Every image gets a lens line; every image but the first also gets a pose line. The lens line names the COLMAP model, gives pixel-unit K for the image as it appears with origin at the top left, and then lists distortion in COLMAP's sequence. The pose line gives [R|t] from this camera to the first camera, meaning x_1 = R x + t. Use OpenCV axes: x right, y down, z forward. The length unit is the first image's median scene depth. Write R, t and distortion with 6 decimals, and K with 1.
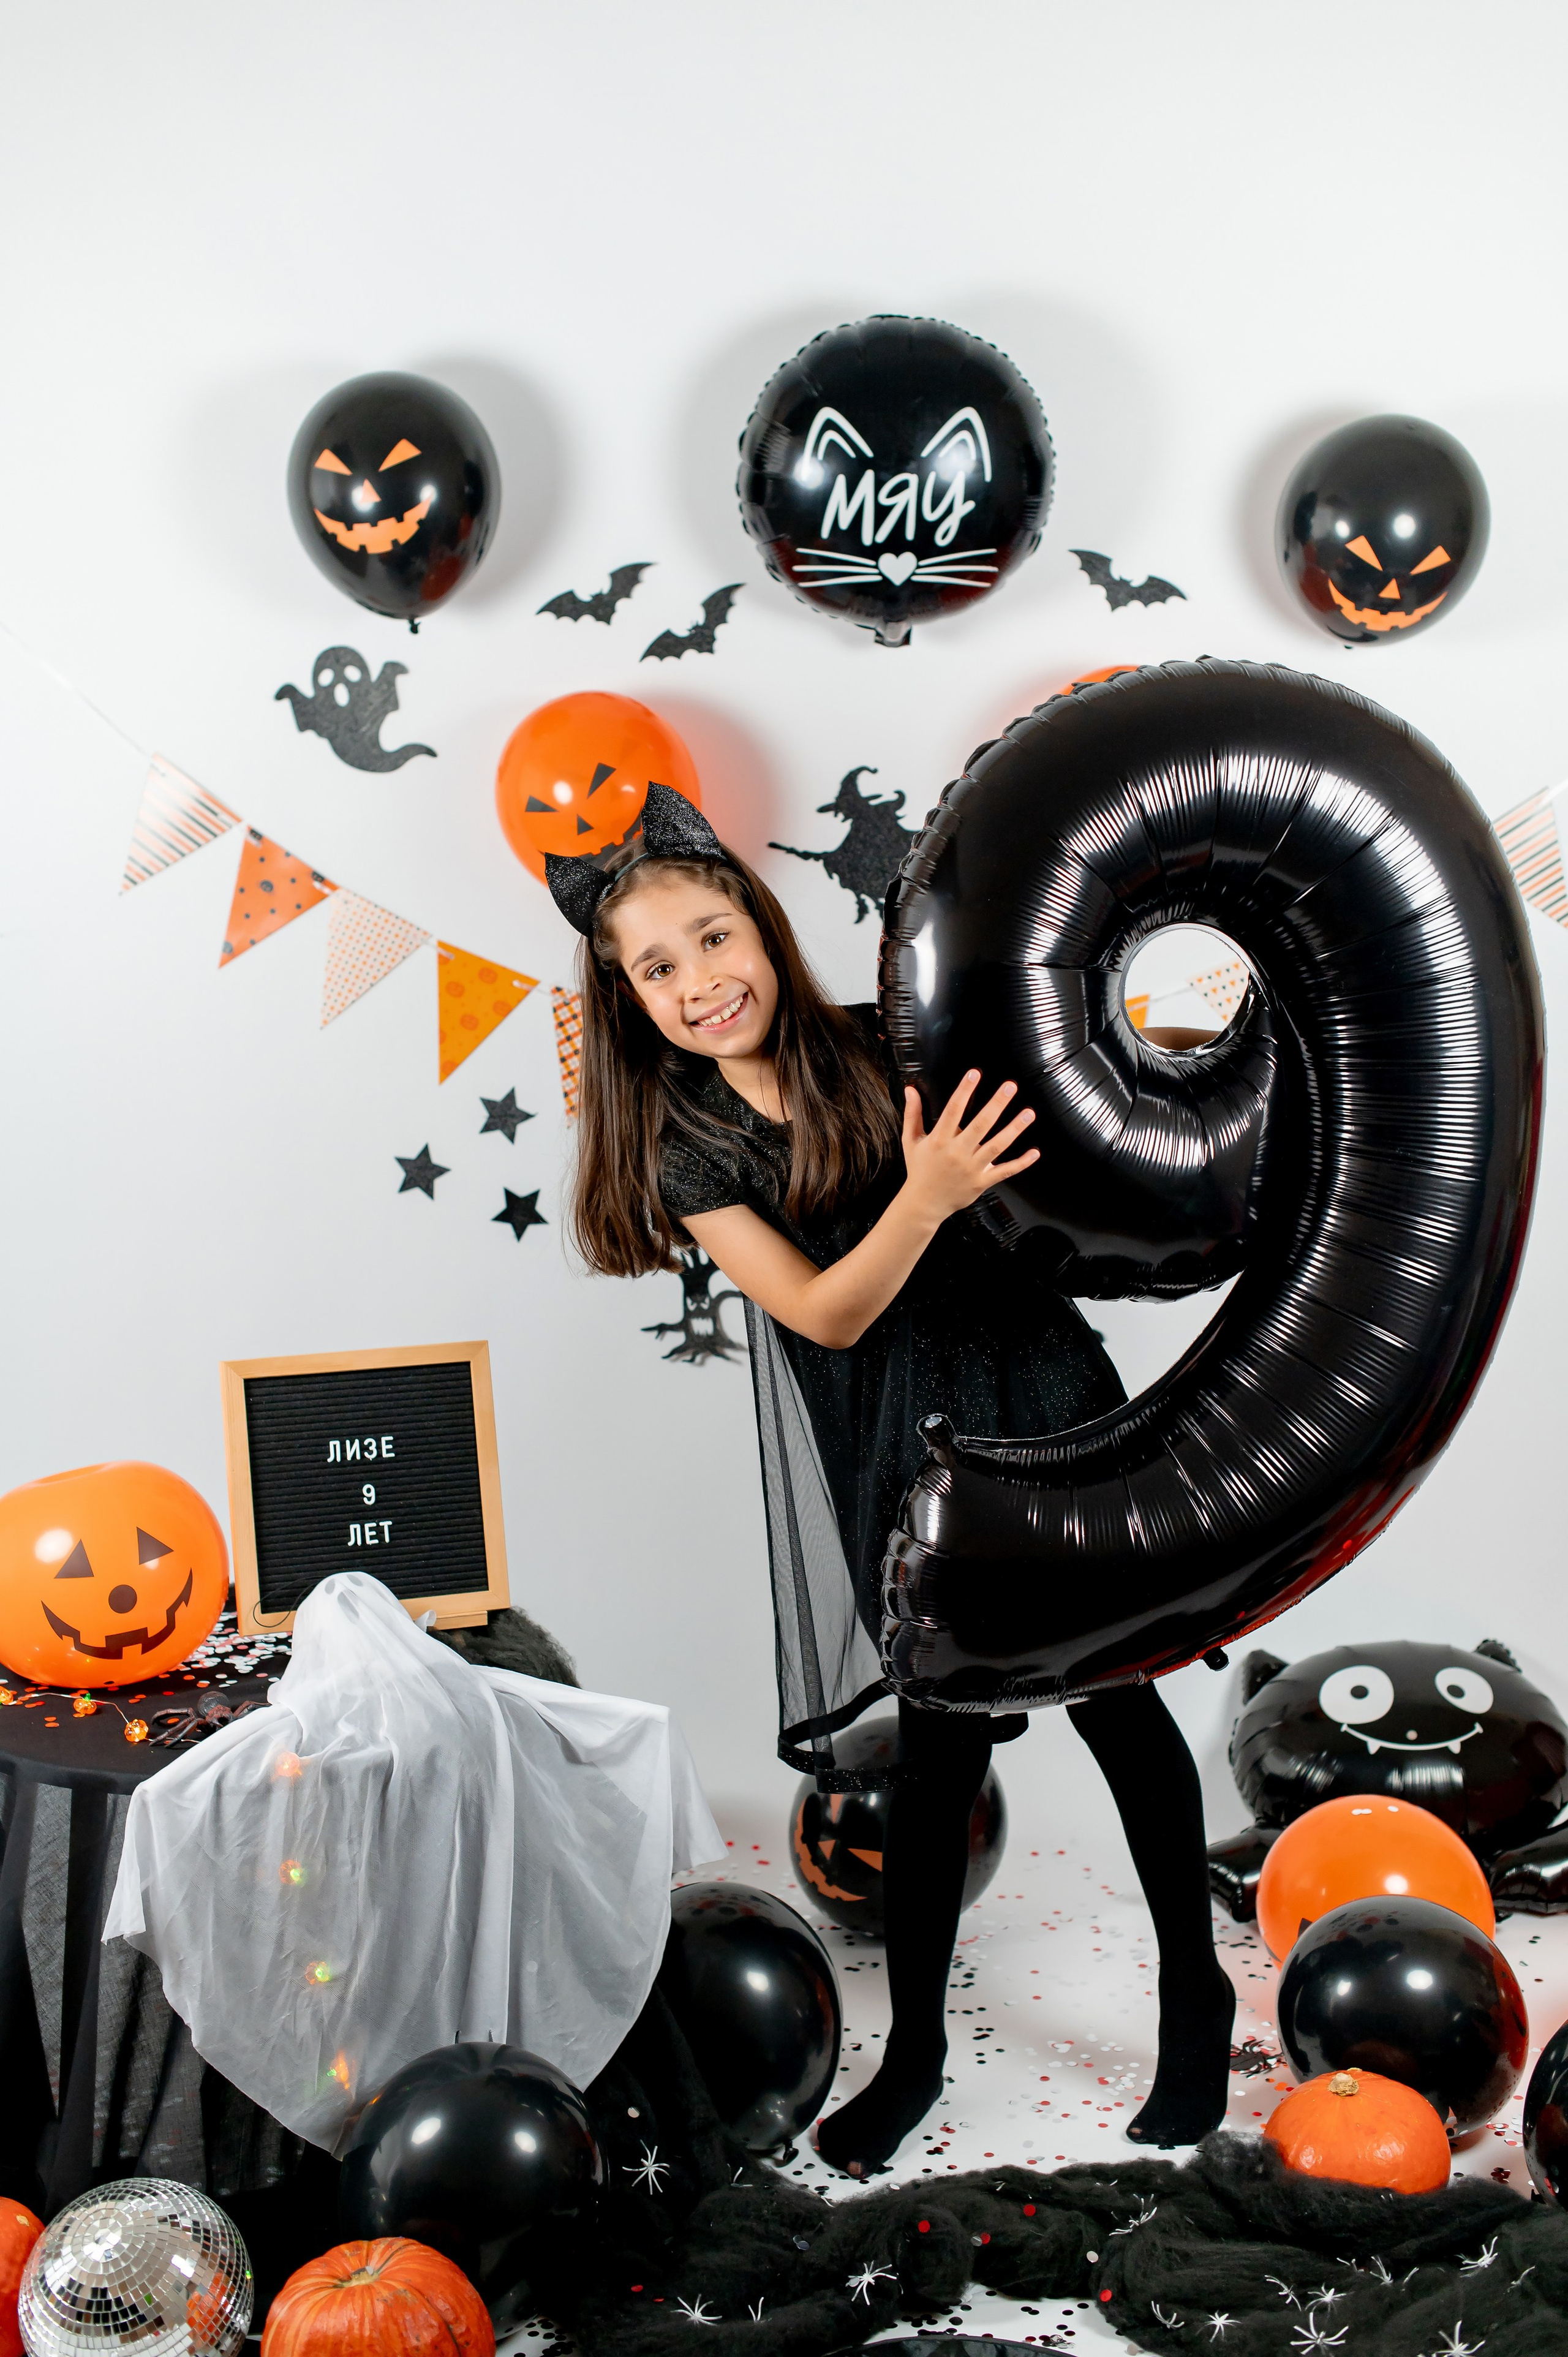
lens RADIAL K [[3563.2, 0, 772.2], [0, 3563.2, 1131.6], [0, 0, 1]] dist [0.019297, 0.045214]
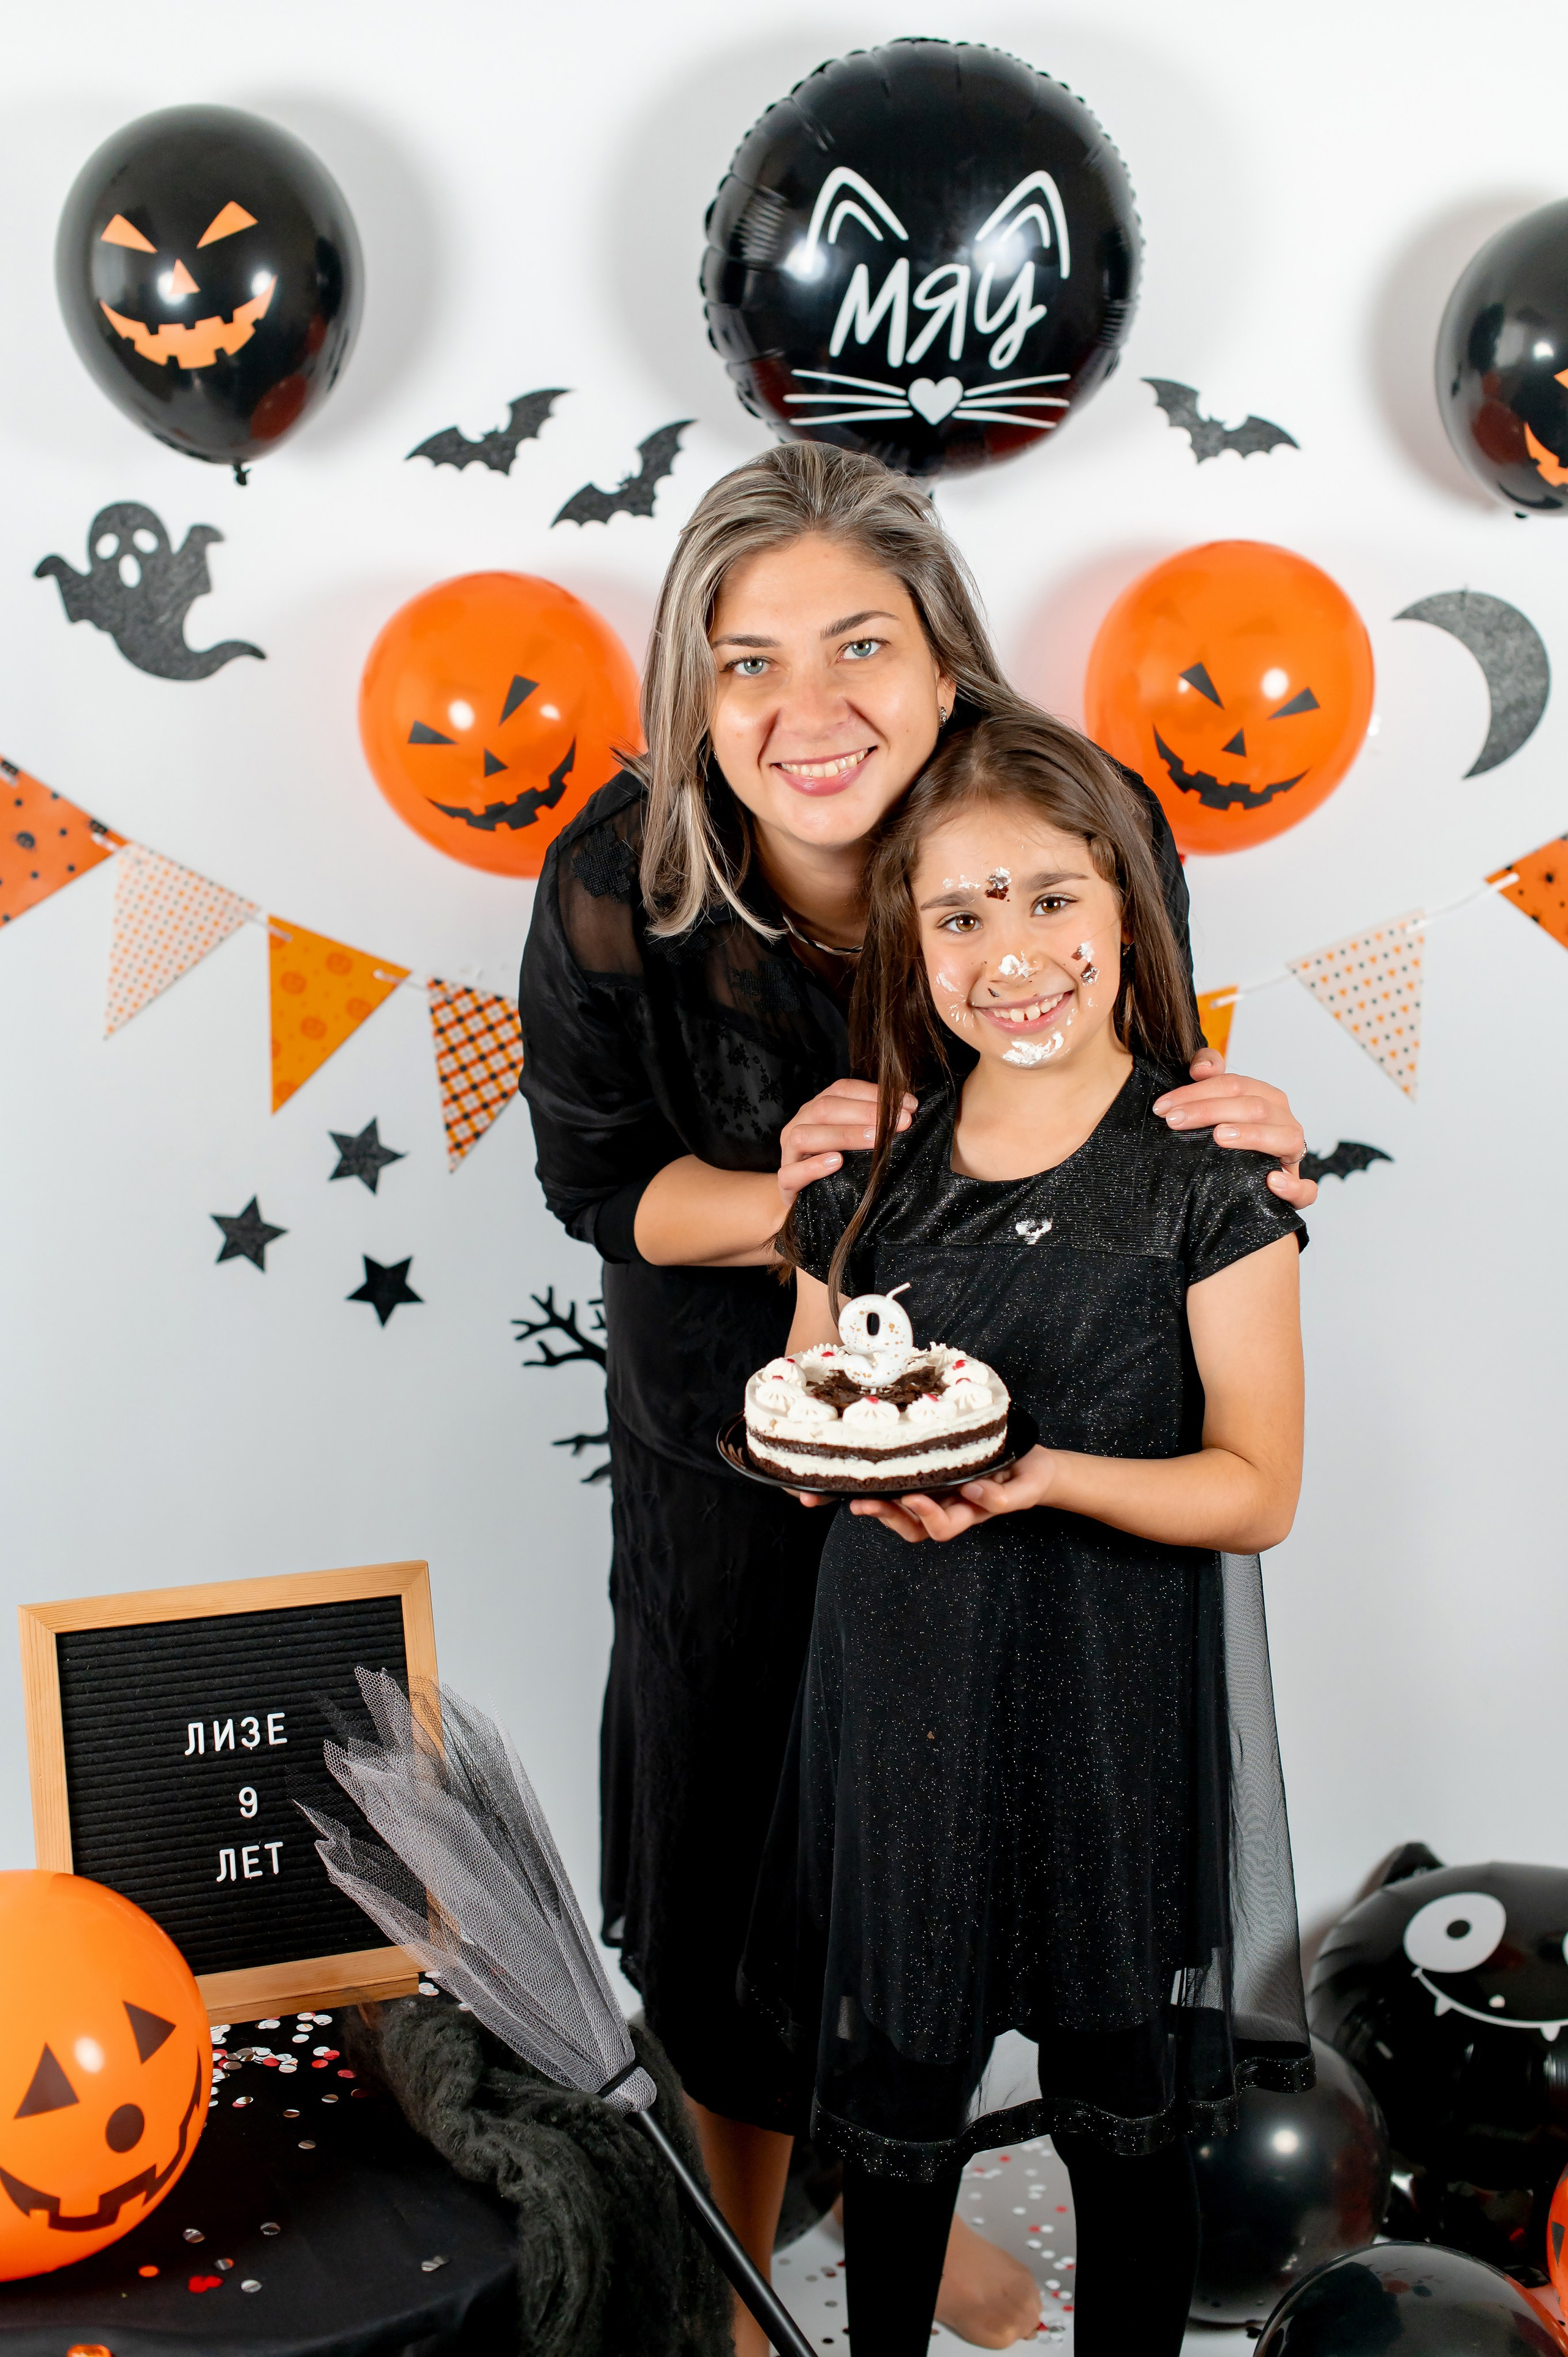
lens RADIAL K [[3405.0, 0, 762.8], [0, 3405.0, 1135.0], [0, 0, 1]] dist [0.014394, -0.038951]
pose [[0.994159, -0.010348, 0.107433, -0.071653], [0.004719, 0.998609, 0.052519, -0.046734], [-0.107827, -0.051705, 0.992824, 0.316165]]
